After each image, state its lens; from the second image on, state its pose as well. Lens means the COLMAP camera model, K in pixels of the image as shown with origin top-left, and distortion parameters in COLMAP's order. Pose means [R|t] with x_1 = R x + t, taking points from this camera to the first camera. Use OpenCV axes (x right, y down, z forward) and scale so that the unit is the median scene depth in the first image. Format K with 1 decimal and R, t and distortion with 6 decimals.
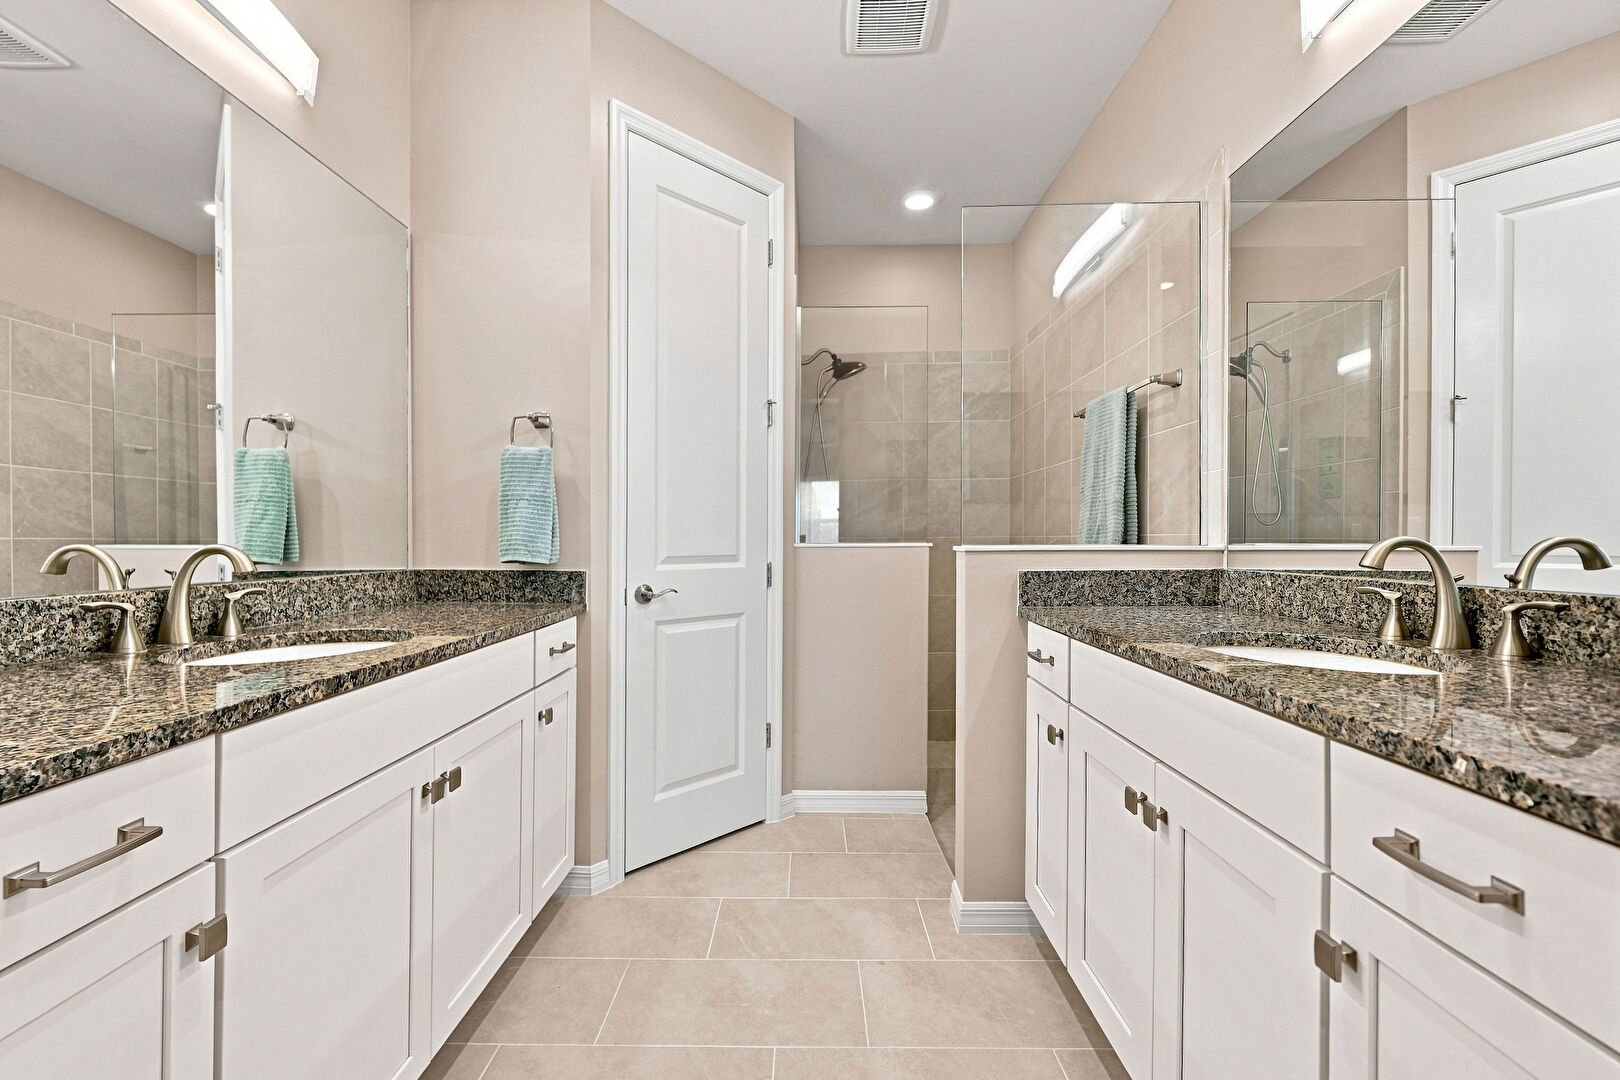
lens RADIAL K [[658.2, 0, 810.0], [0, 658.2, 540.0], [0, 0, 1]] dist [-0.000377, -0.000071]
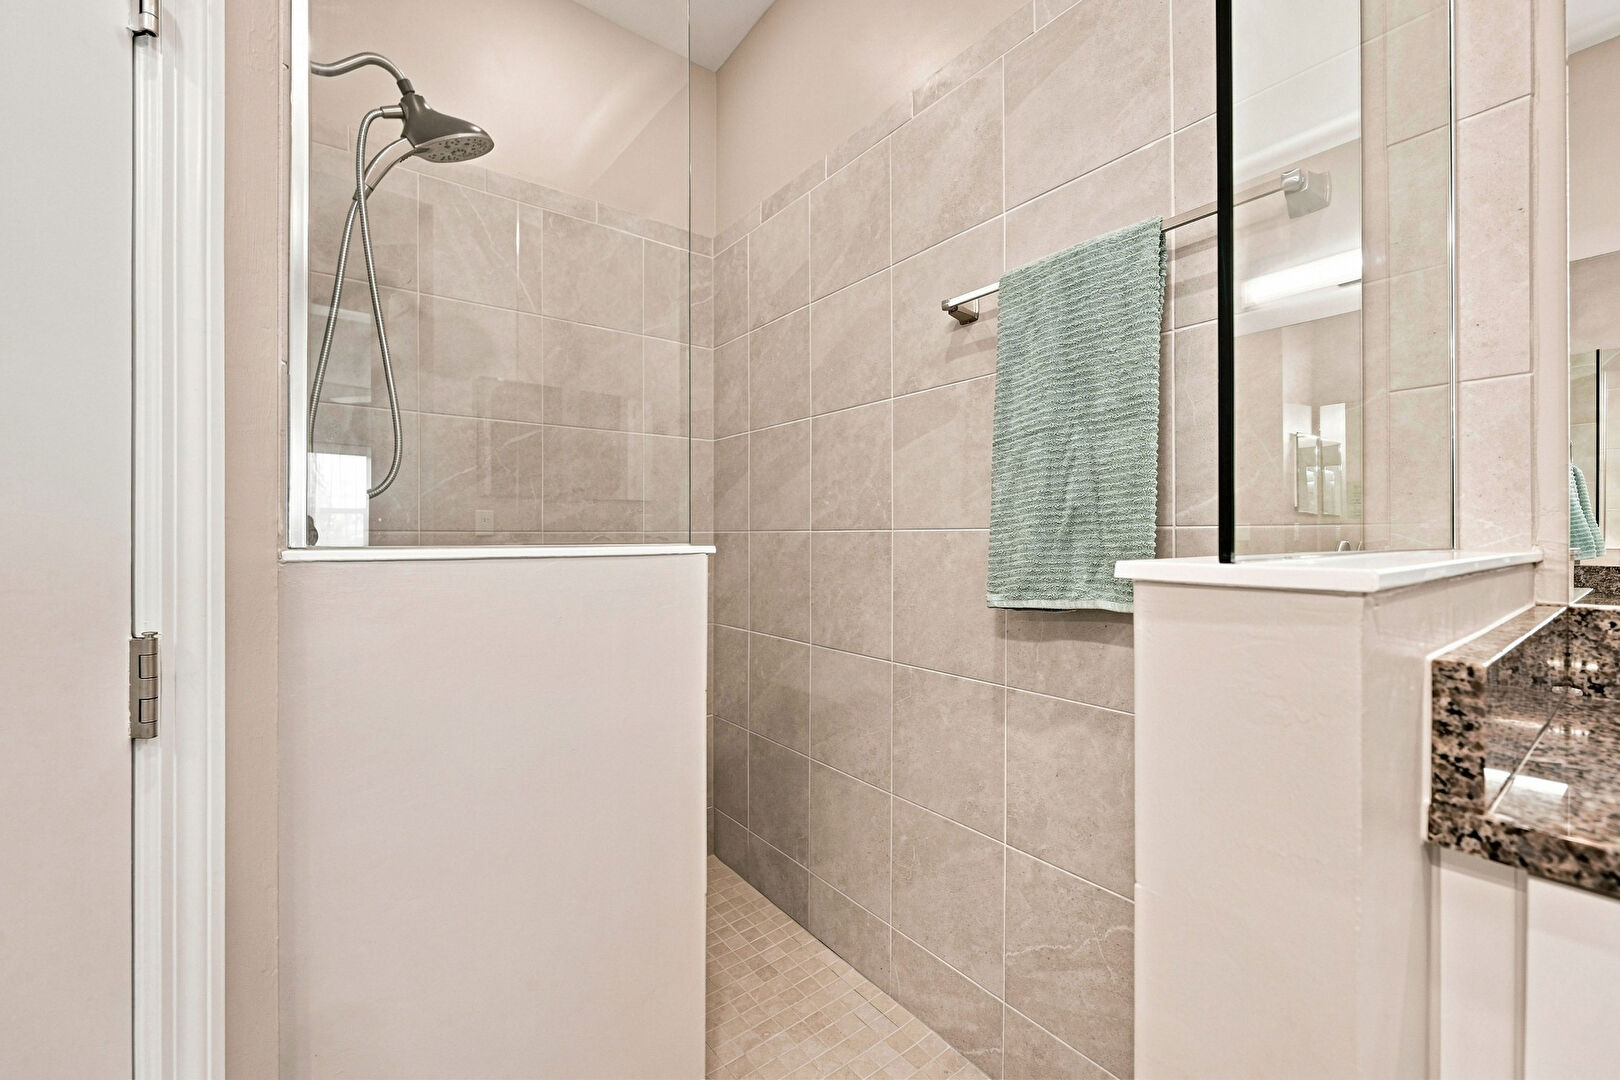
lens RADIAL K [[658.2, 0, 810.0], [0, 658.2, 540.0], [0, 0, 1]] dist [-0.000377, -0.000071]
pose [[0.795608, -0.006206, 0.605779, -0.012226], [0.007369, 0.999973, 0.000566, 0.002084], [-0.605766, 0.004014, 0.795632, 0.520214]]
